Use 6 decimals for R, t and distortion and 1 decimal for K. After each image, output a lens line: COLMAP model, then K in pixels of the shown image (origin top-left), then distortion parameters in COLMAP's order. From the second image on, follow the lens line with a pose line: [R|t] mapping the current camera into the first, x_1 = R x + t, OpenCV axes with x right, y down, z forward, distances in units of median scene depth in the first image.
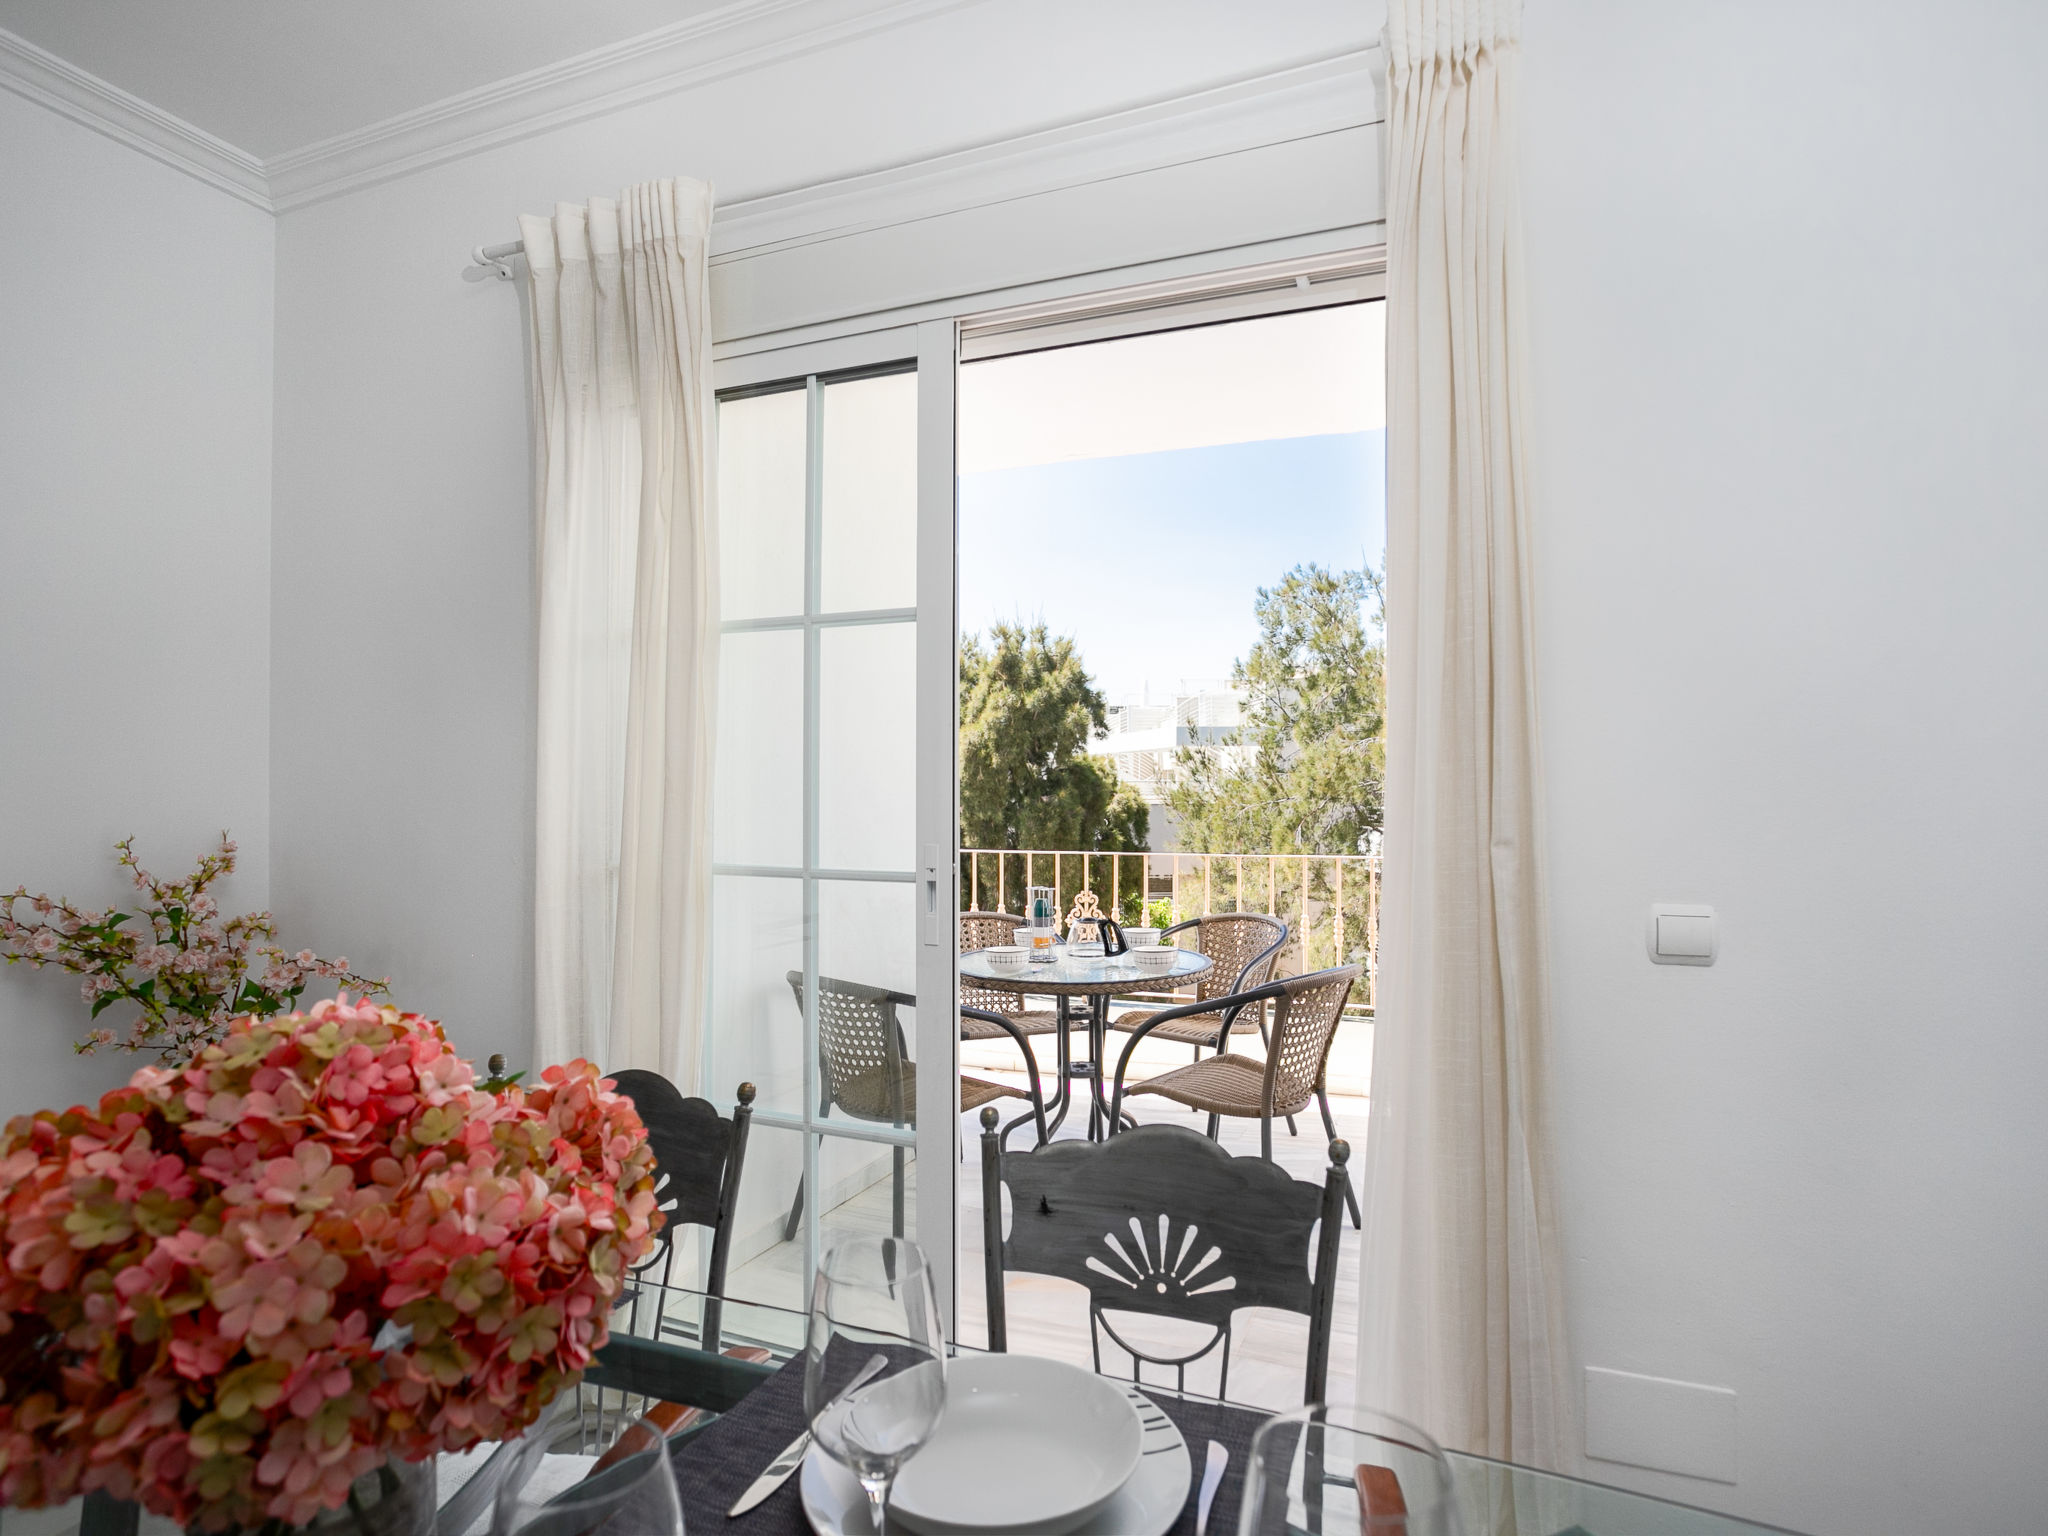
lens RADIAL K [[1143.8, 0, 1025.2], [0, 1143.8, 772.6], [0, 0, 1]] dist [-0.033110, 0.002860]
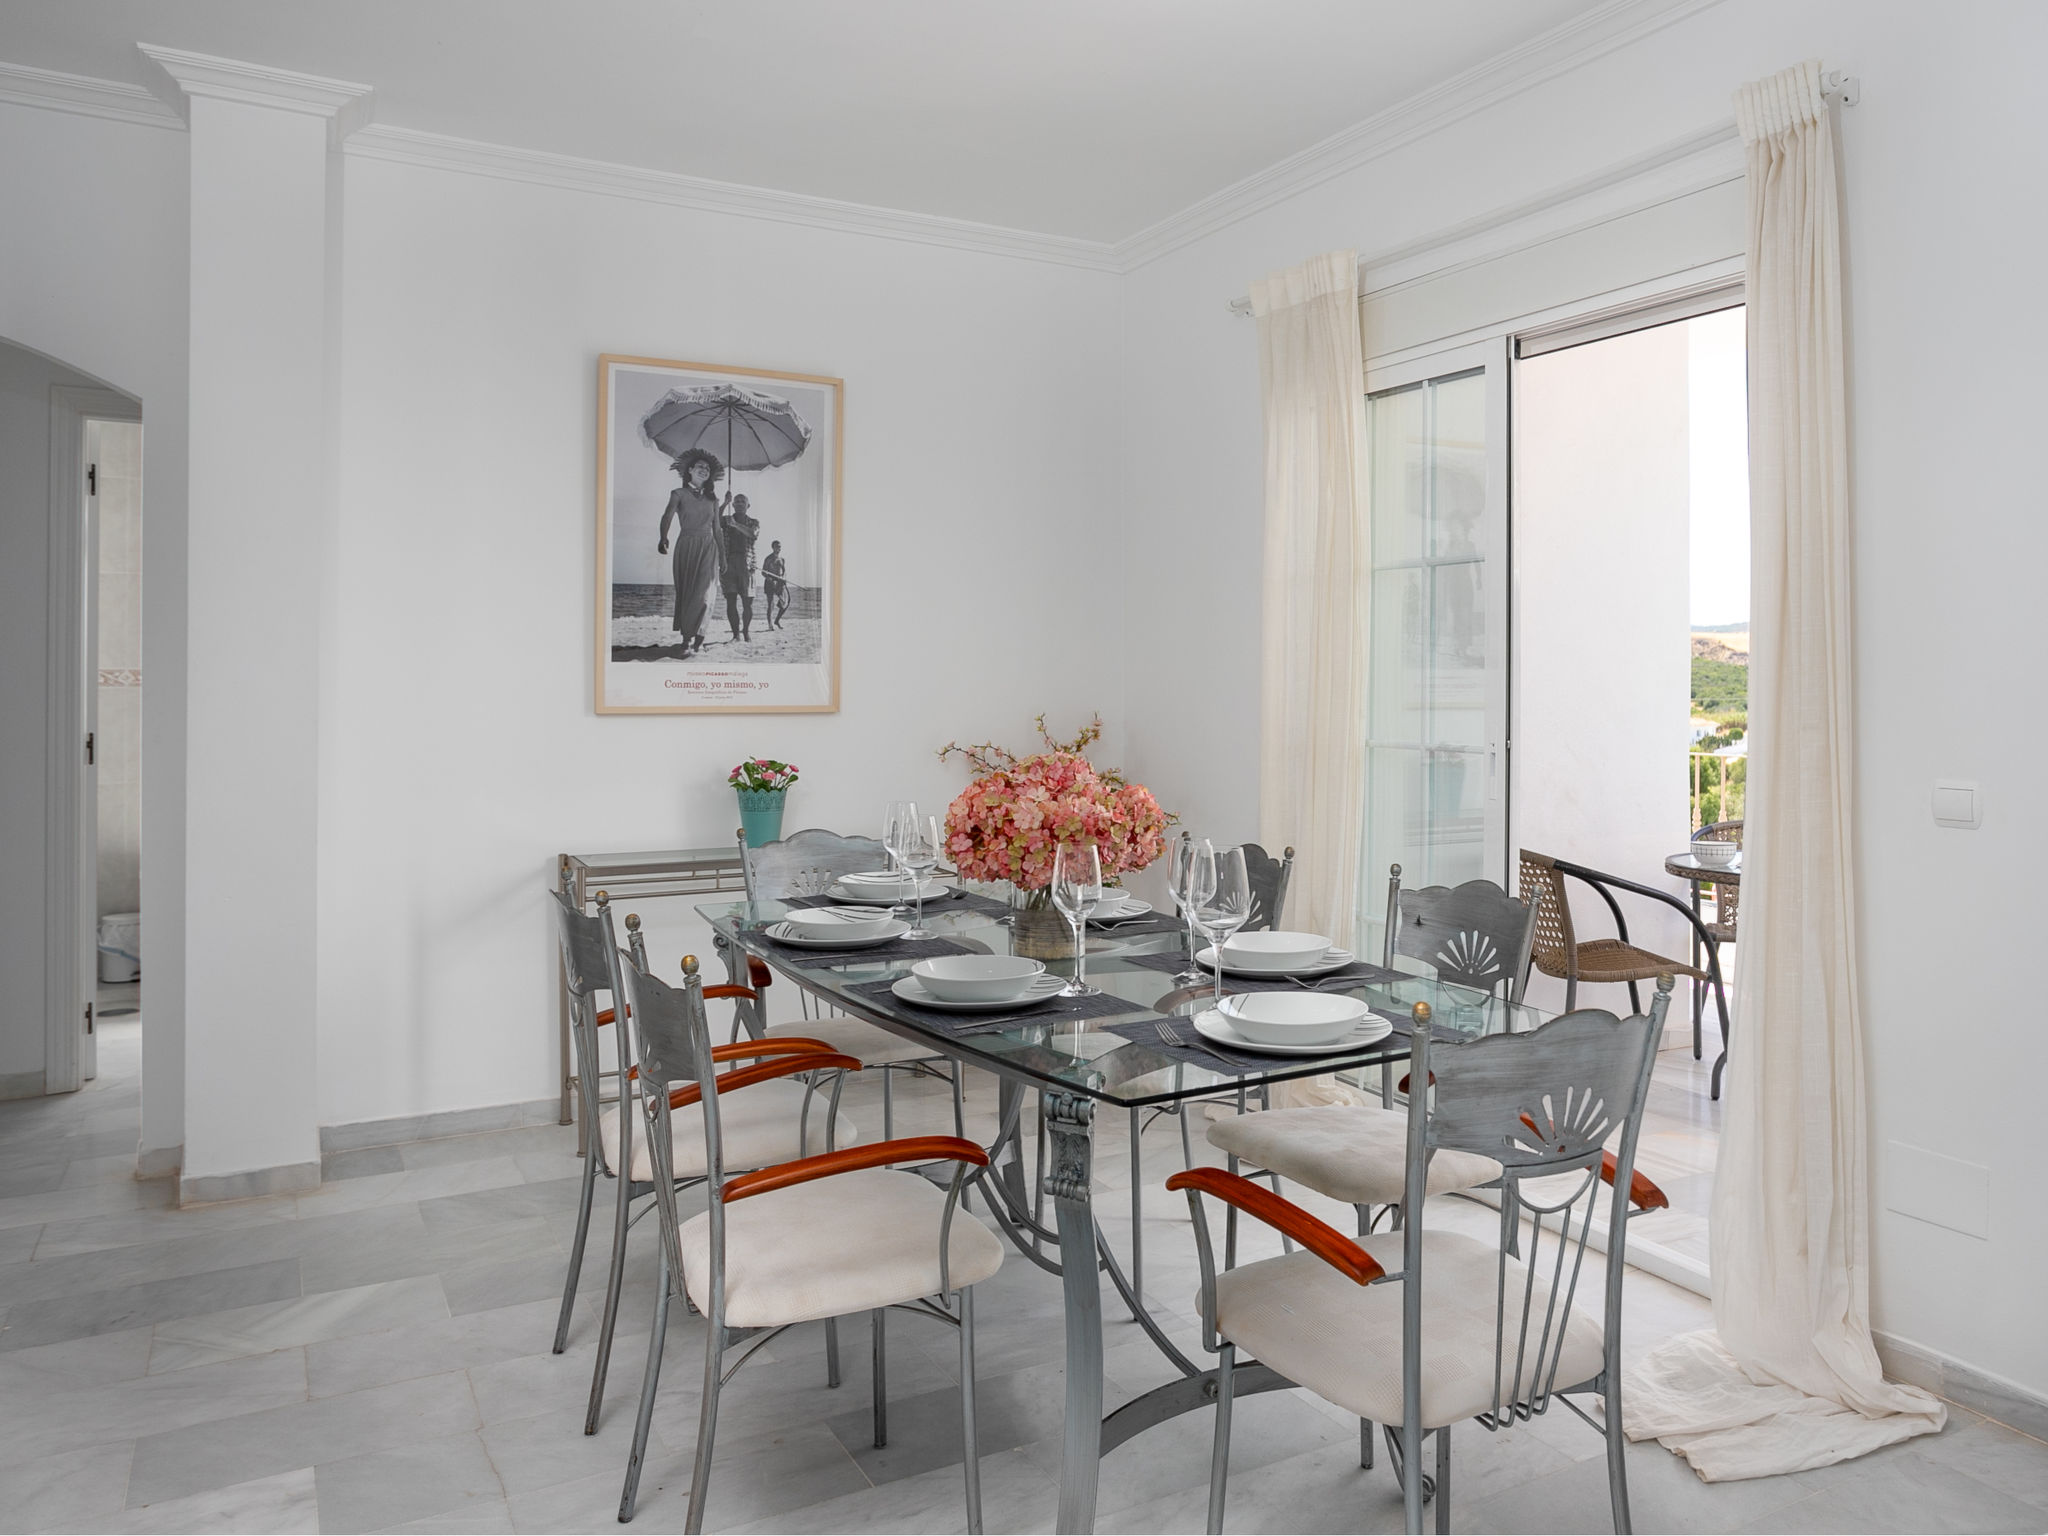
lens RADIAL K [[1497.7, 0, 1023.5], [0, 1497.7, 769.3], [0, 0, 1]] dist [-0.011464, -0.002935]
pose [[0.753847, 0.043281, -0.655623, 1.080068], [0.002903, 0.997599, 0.069195, -0.016800], [0.657044, -0.054065, 0.751911, -1.149483]]
